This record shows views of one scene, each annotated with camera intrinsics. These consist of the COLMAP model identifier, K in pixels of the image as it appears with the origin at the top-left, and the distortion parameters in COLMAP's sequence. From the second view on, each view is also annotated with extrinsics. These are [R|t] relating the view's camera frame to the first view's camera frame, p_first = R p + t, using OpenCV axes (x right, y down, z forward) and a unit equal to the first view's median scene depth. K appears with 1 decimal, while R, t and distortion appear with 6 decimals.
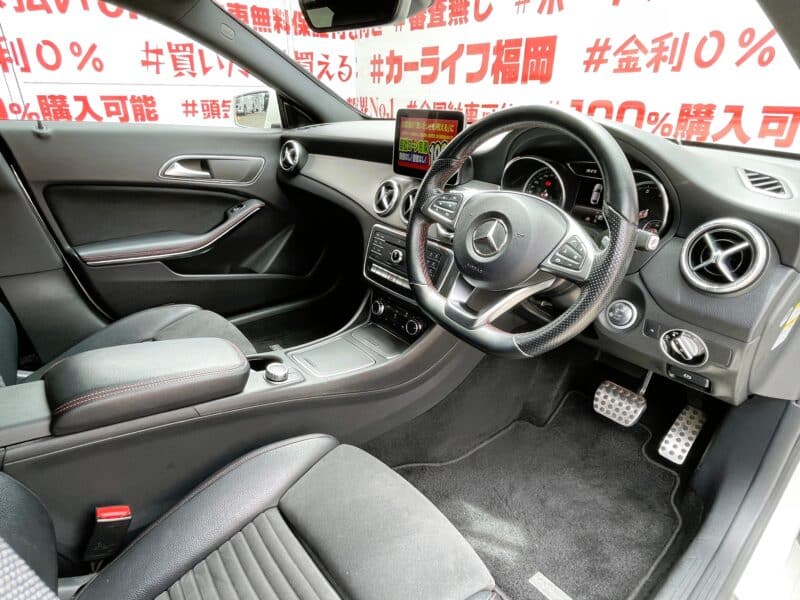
lens RADIAL K [[443.7, 0, 419.8], [0, 443.7, 295.7], [0, 0, 1]] dist [-0.001931, -0.000989]
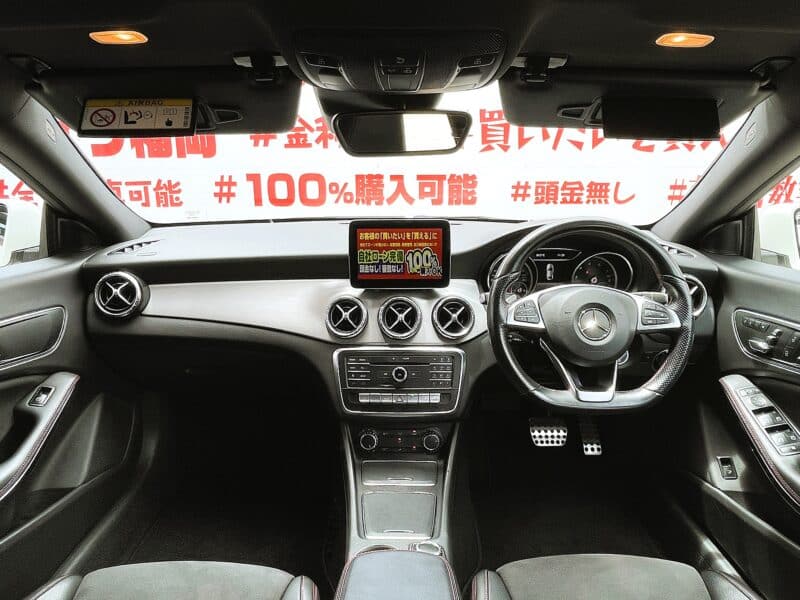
lens RADIAL K [[500.7, 0, 400.0], [0, 500.7, 300.0], [0, 0, 1]] dist [0.002145, 0.000300]
pose [[0.677294, -0.221152, 0.701687, -0.679315], [0.315114, 0.949040, -0.005049, -0.210071], [-0.664813, 0.224531, 0.712467, 0.214798]]
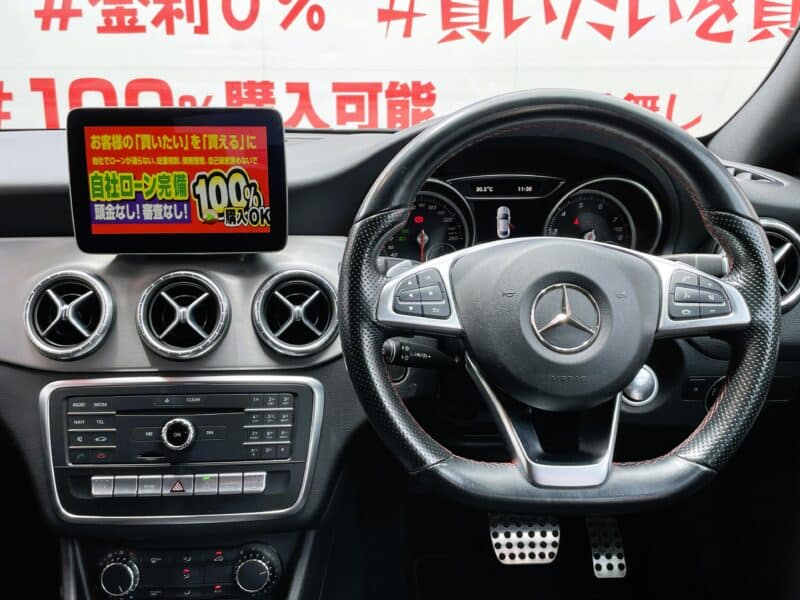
lens RADIAL K [[791.9, 0, 391.6], [0, 791.9, 296.2], [0, 0, 1]] dist [0.108550, -0.206051]
pose [[0.637797, -0.219800, 0.738175, -0.425019], [0.326059, 0.945350, -0.000232, -0.135798], [-0.697783, 0.240837, 0.674609, 0.277282]]
